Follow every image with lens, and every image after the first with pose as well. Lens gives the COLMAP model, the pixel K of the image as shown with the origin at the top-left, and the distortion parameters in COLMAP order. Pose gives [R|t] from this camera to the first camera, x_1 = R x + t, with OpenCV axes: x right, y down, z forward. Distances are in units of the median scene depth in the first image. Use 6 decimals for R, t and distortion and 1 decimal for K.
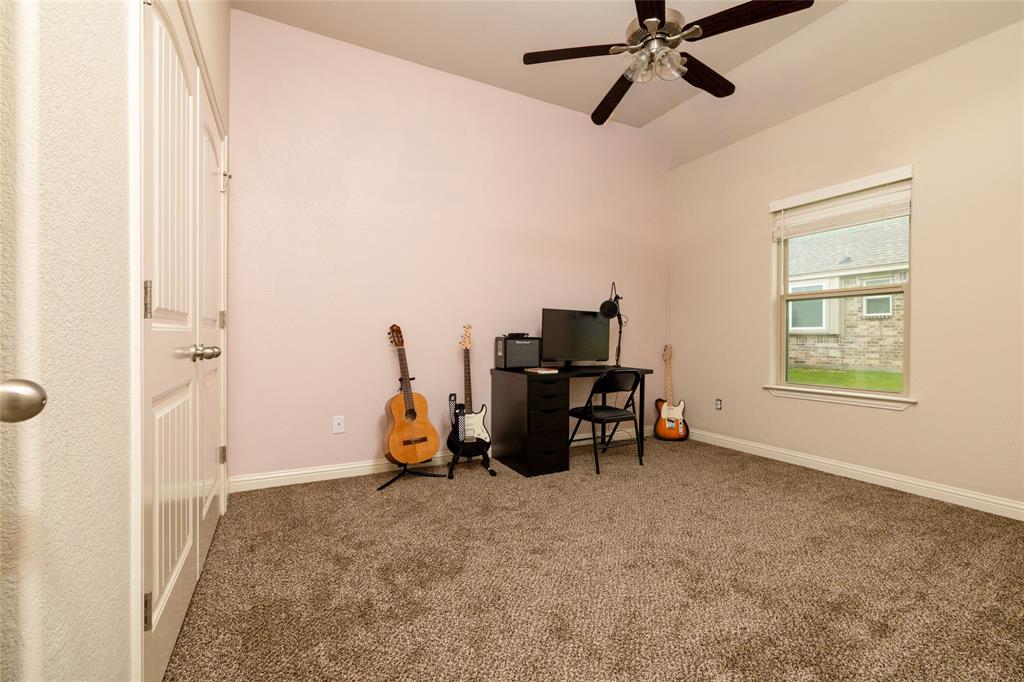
lens RADIAL K [[441.4, 0, 508.9], [0, 441.4, 339.9], [0, 0, 1]] dist [-0.001038, 0.000948]
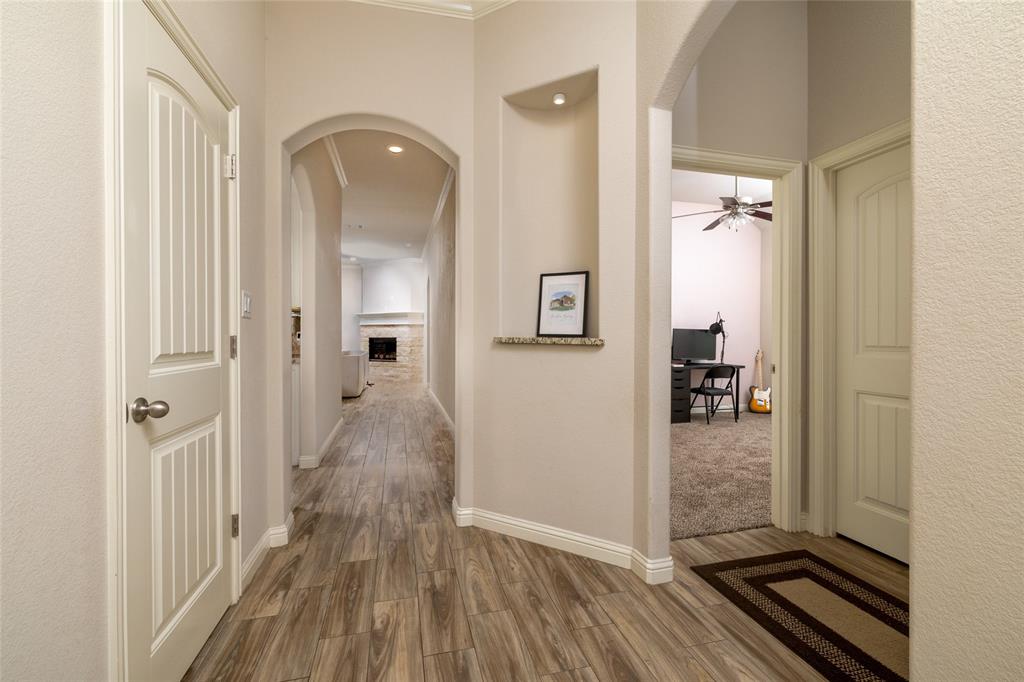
lens RADIAL K [[441.4, 0, 517.6], [0, 441.4, 340.9], [0, 0, 1]] dist [-0.001038, 0.000948]
pose [[0.977259, 0.001546, -0.212045, -0.147508], [-0.001071, 0.999997, 0.002354, -0.026562], [0.212048, -0.002074, 0.977257, -0.769329]]
